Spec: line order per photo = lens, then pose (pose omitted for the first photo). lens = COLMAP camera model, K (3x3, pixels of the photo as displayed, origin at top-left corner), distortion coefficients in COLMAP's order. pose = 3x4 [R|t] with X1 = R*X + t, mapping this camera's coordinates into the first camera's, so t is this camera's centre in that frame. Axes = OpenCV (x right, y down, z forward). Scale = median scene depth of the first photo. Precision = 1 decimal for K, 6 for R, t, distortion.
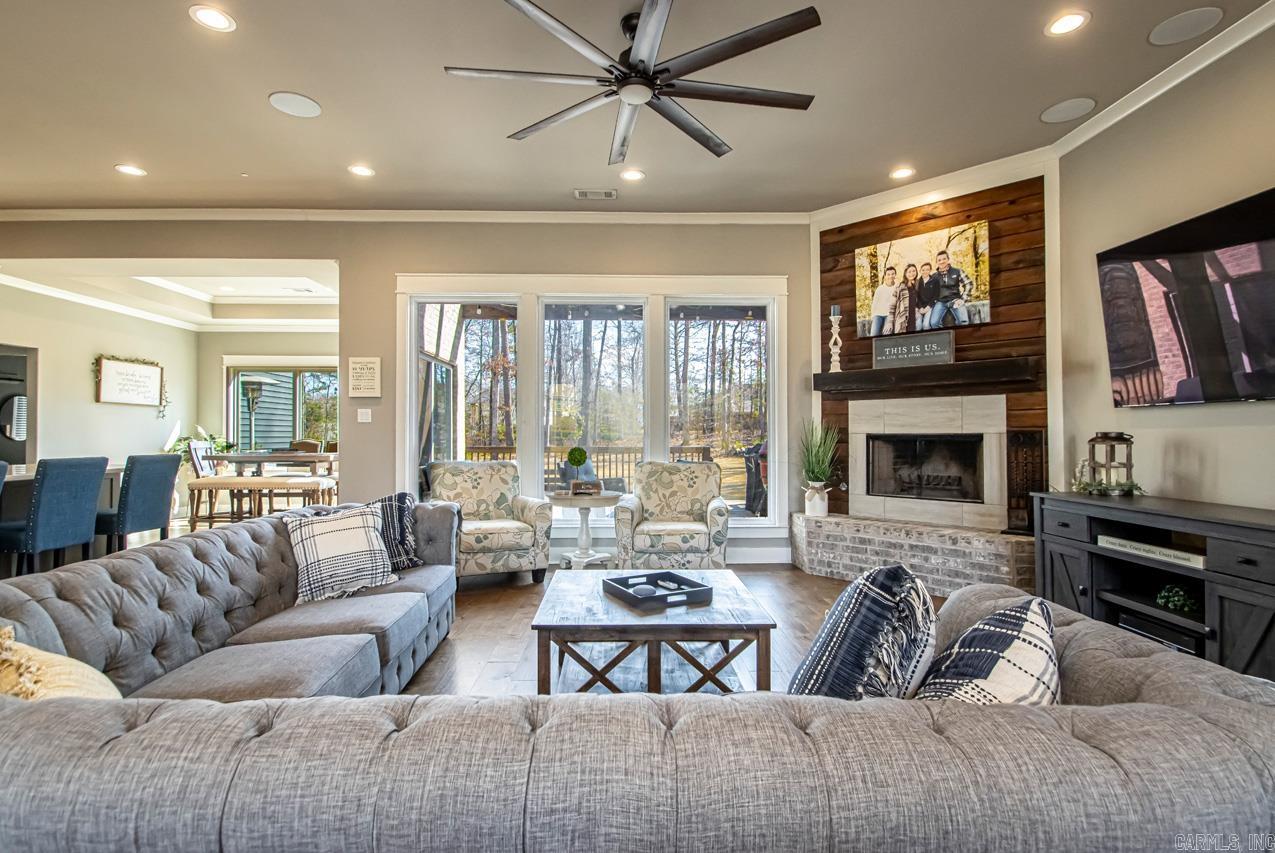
lens RADIAL K [[593.1, 0, 637.5], [0, 593.1, 426.5], [0, 0, 1]] dist [0.002384, -0.014134]
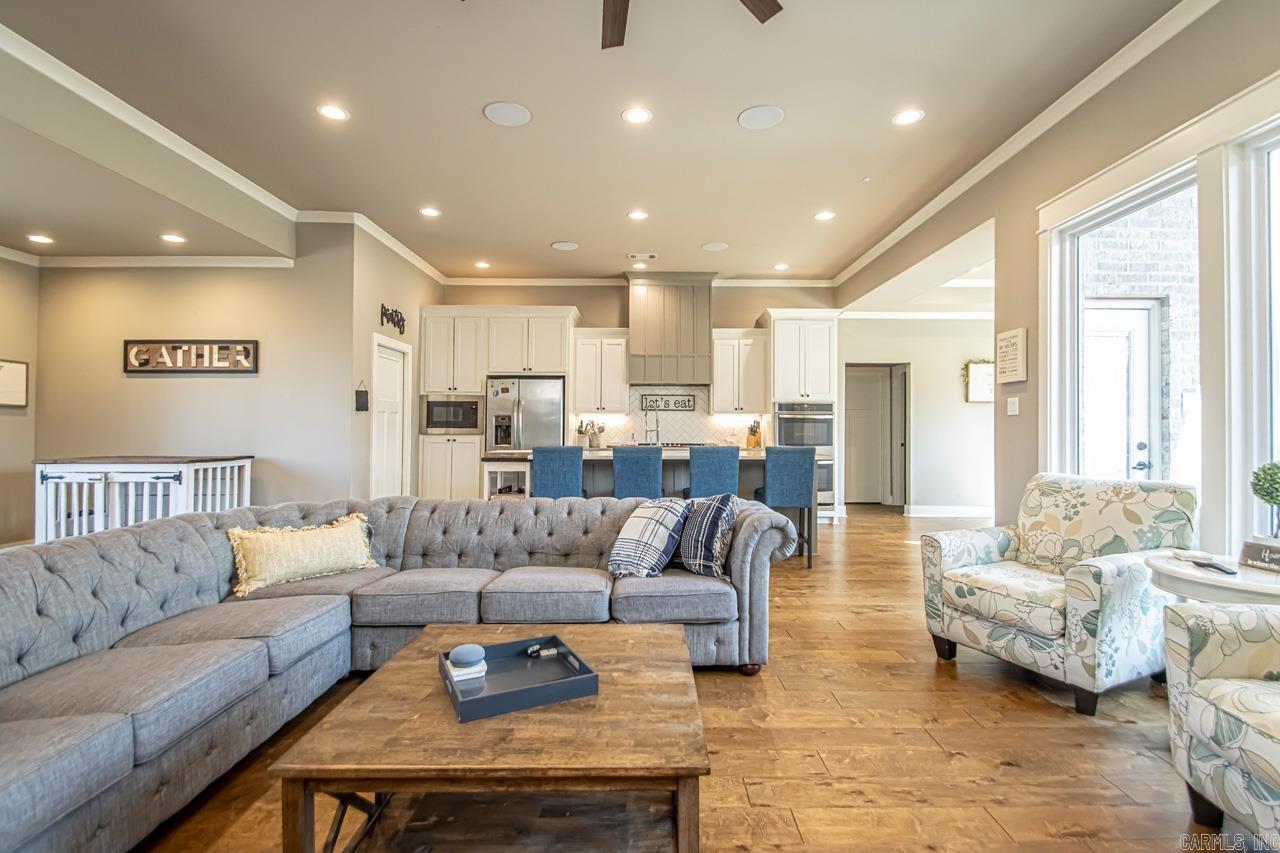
lens RADIAL K [[595.4, 0, 640.0], [0, 595.4, 426.5], [0, 0, 1]] dist [0.002384, -0.014134]
pose [[-0.048780, -0.006836, -0.998786, 0.338316], [0.013560, 0.999880, -0.007506, 0.006879], [0.998718, -0.013909, -0.048681, 0.567273]]
